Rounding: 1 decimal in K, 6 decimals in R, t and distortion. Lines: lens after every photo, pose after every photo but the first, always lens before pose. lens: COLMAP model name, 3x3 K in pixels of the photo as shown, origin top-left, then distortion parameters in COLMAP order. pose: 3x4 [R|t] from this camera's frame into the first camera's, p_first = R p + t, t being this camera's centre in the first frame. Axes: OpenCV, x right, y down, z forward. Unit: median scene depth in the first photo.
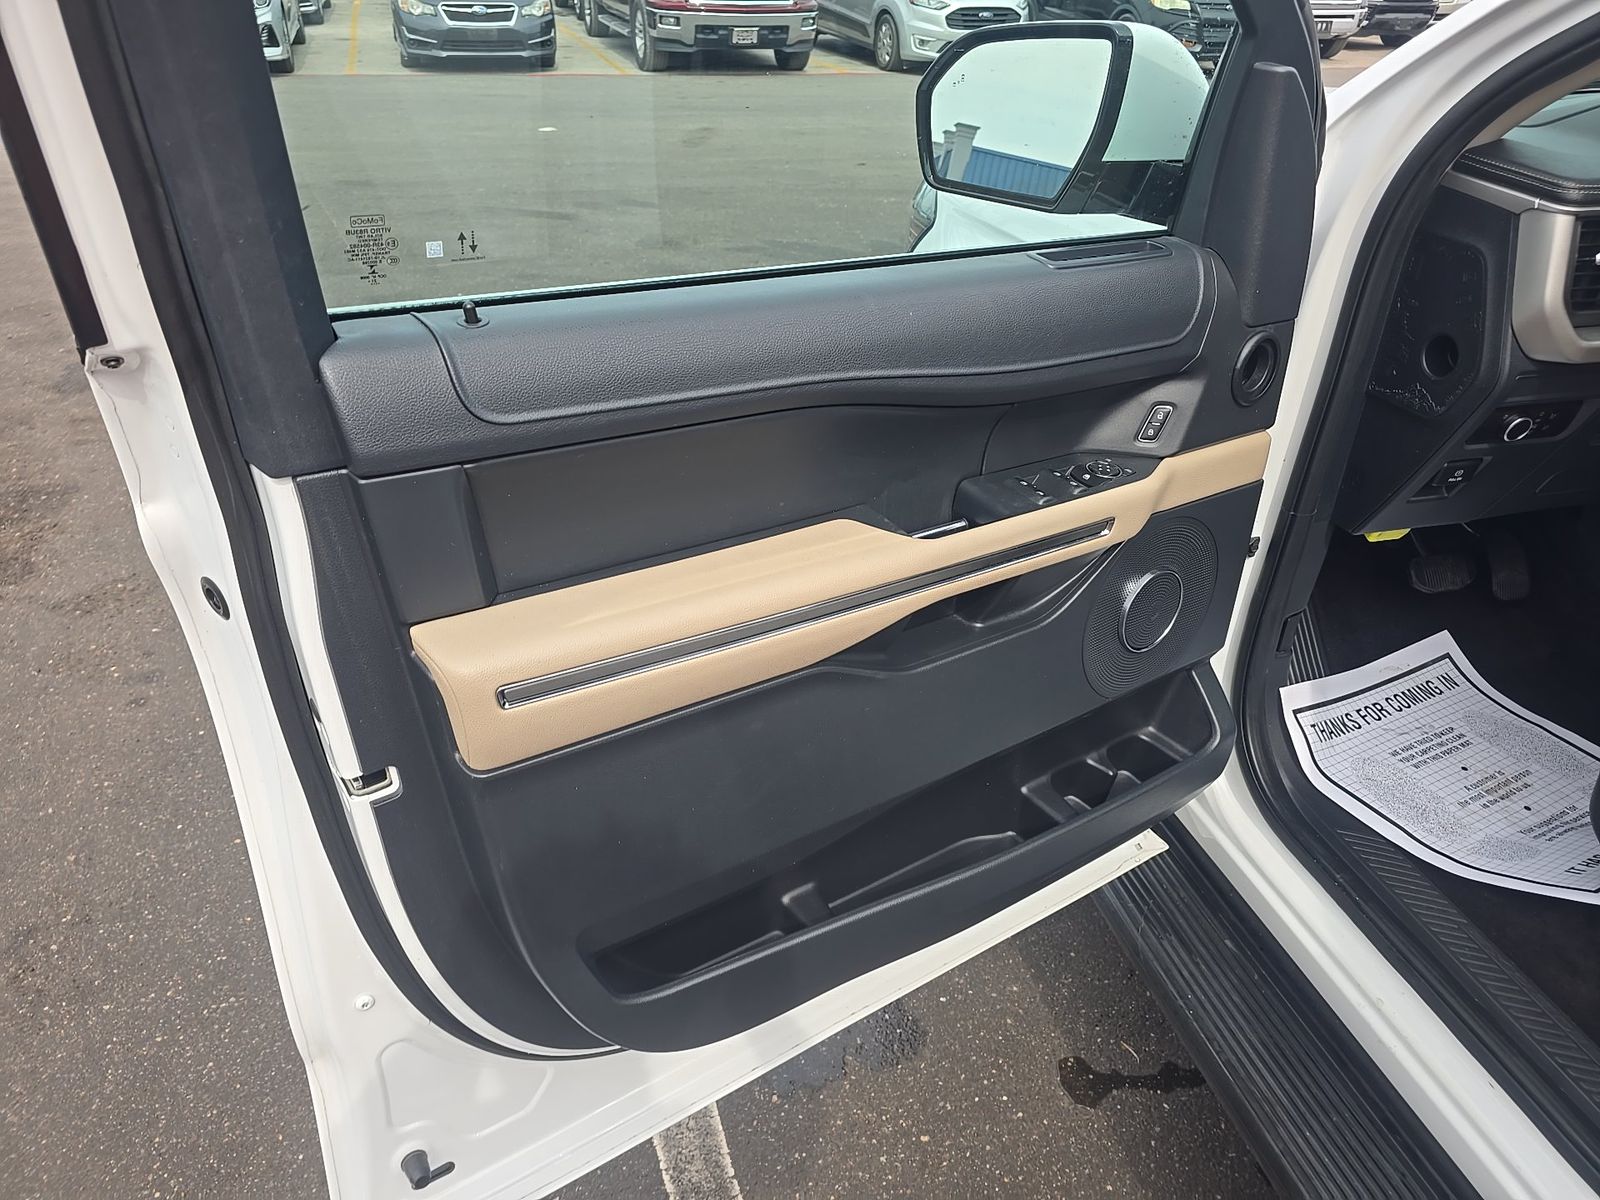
lens RADIAL K [[1087.6, 0, 826.2], [0, 1087.6, 597.8], [0, 0, 1]] dist [0.045582, -0.041588]
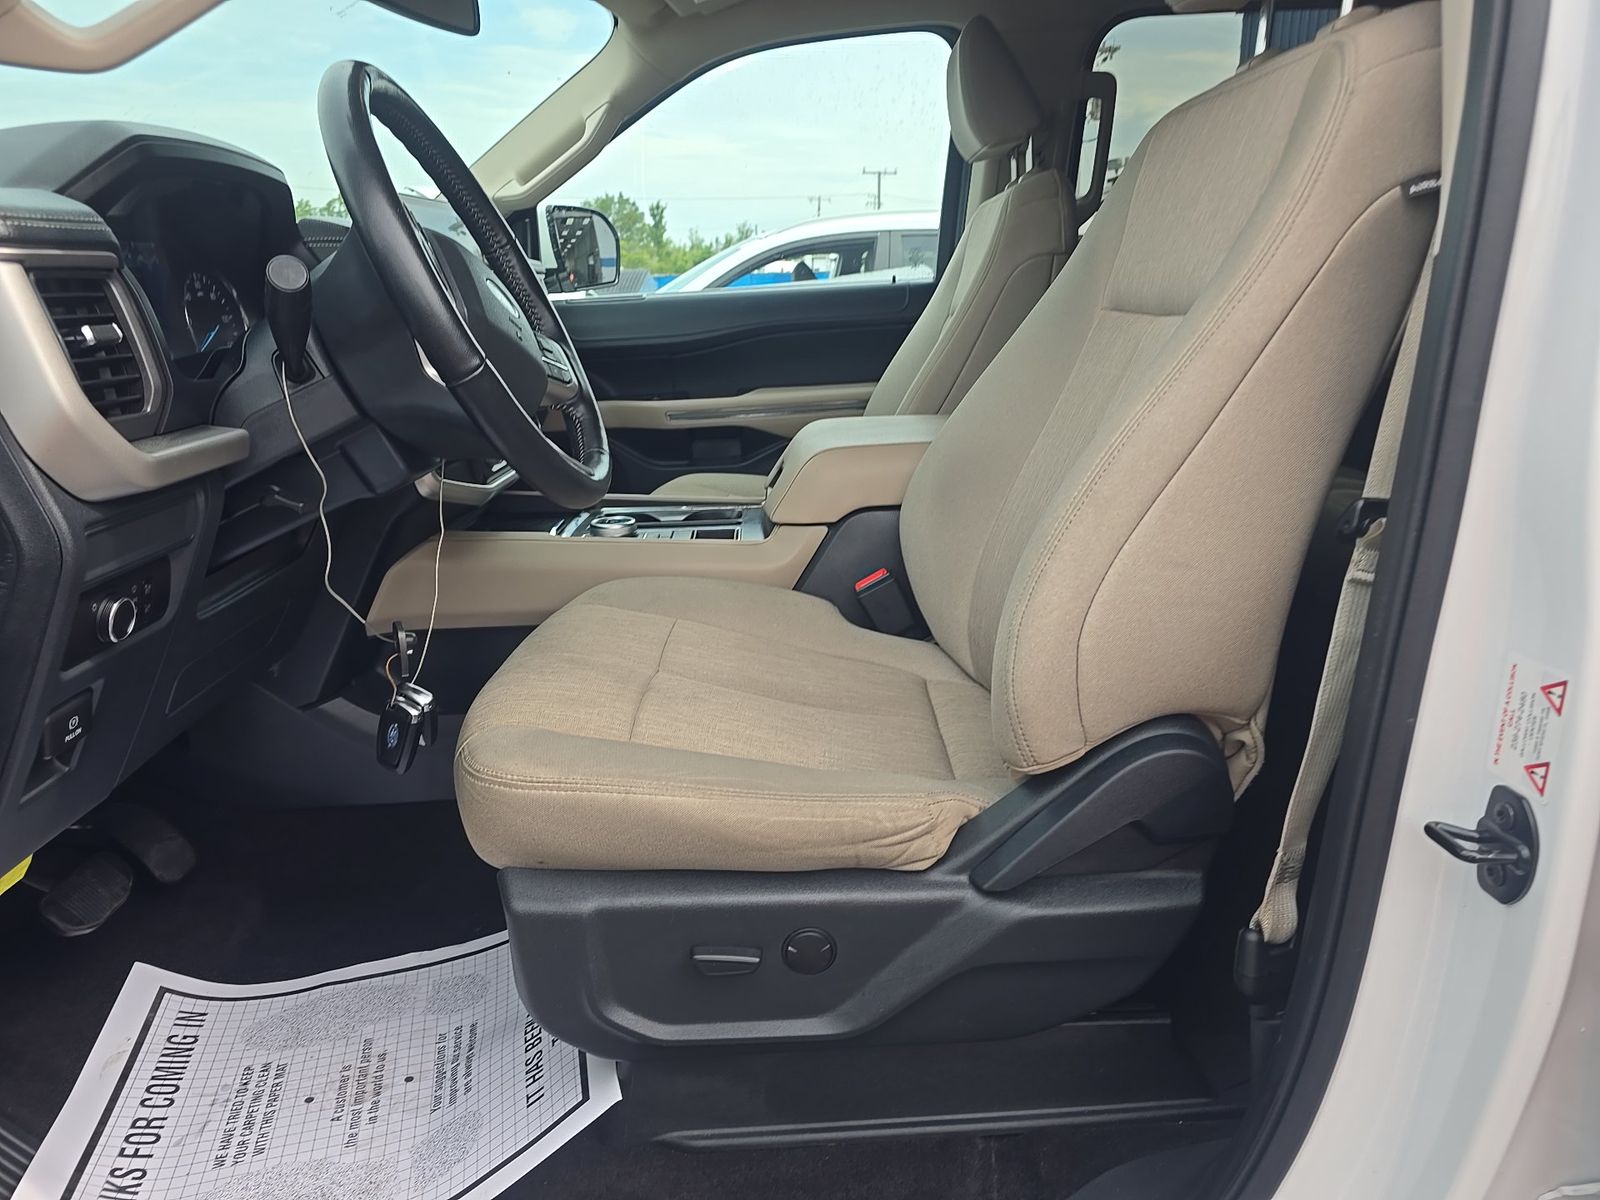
lens RADIAL K [[1087.6, 0, 826.2], [0, 1087.6, 597.8], [0, 0, 1]] dist [0.045582, -0.041588]
pose [[0.230176, -0.302377, 0.924980, 0.115117], [0.534619, 0.833510, 0.139439, -0.028876], [-0.813143, 0.462417, 0.353510, 0.351332]]
